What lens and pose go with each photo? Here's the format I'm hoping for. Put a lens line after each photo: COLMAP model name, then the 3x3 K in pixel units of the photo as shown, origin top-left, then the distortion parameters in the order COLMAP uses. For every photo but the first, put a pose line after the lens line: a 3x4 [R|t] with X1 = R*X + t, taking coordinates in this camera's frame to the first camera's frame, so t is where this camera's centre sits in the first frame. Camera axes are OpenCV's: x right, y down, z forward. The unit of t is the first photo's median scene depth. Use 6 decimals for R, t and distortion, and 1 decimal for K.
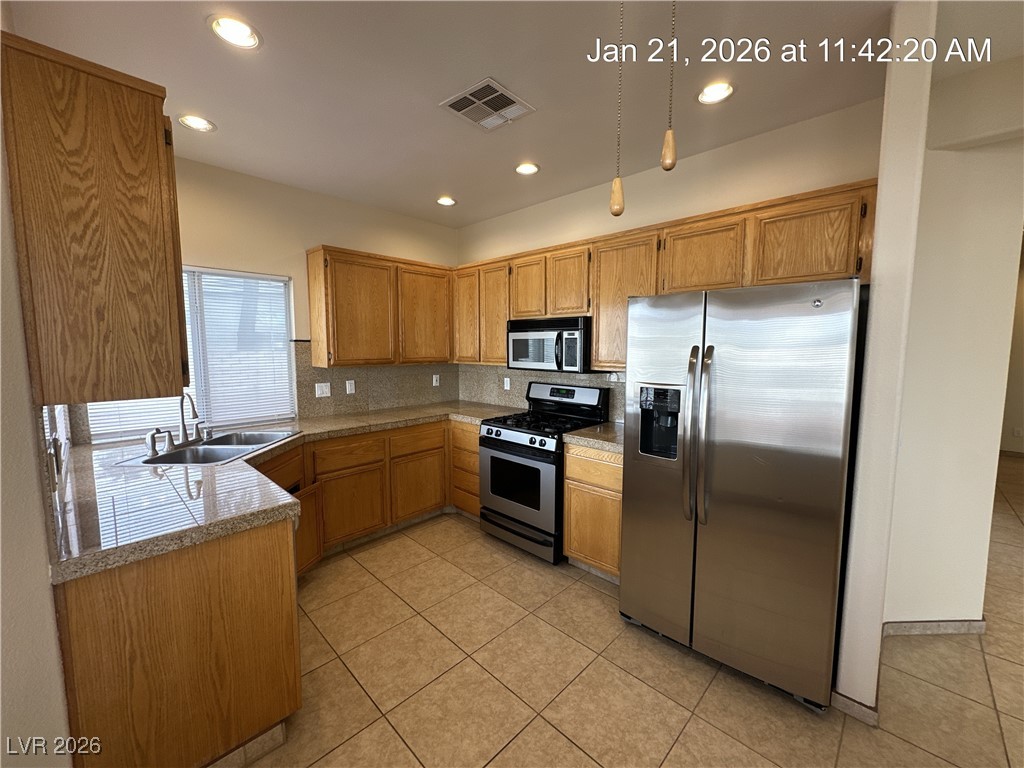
lens RADIAL K [[407.2, 0, 511.8], [0, 407.2, 384.1], [0, 0, 1]] dist [-0.002103, 0.000360]
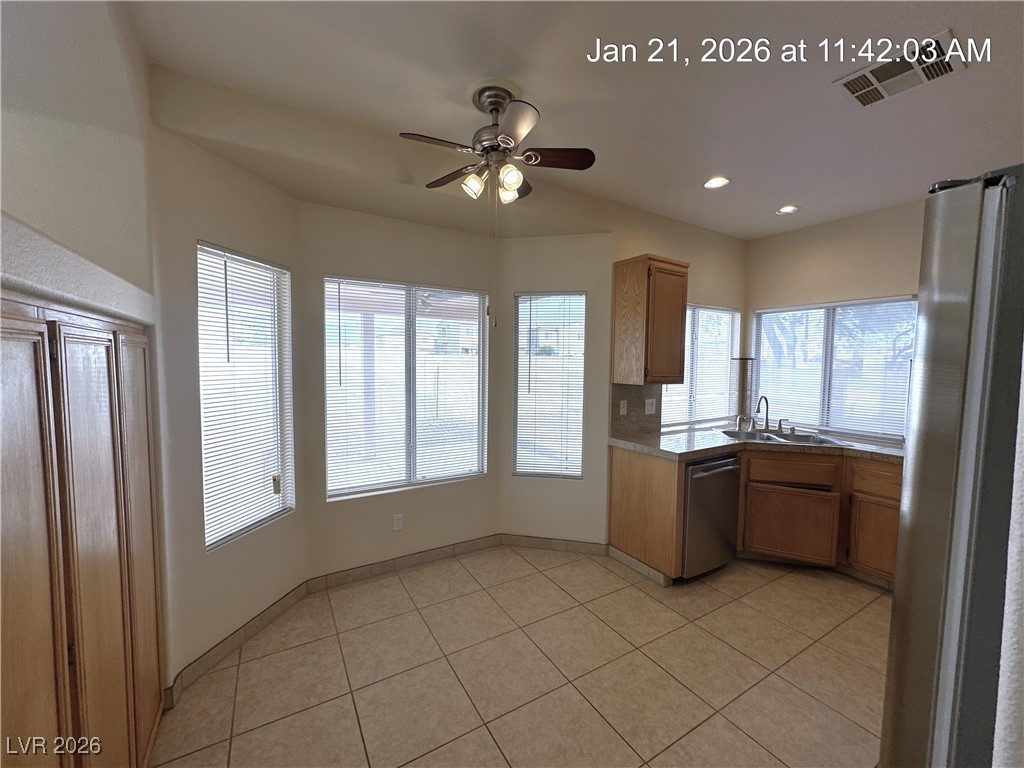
lens RADIAL K [[407.2, 0, 515.8], [0, 407.2, 384.5], [0, 0, 1]] dist [-0.002103, 0.000360]
pose [[-0.242729, 0.053743, -0.968604, 0.884261], [-0.101124, 0.991623, 0.080362, -0.047932], [0.964809, 0.117455, -0.235261, 0.485088]]
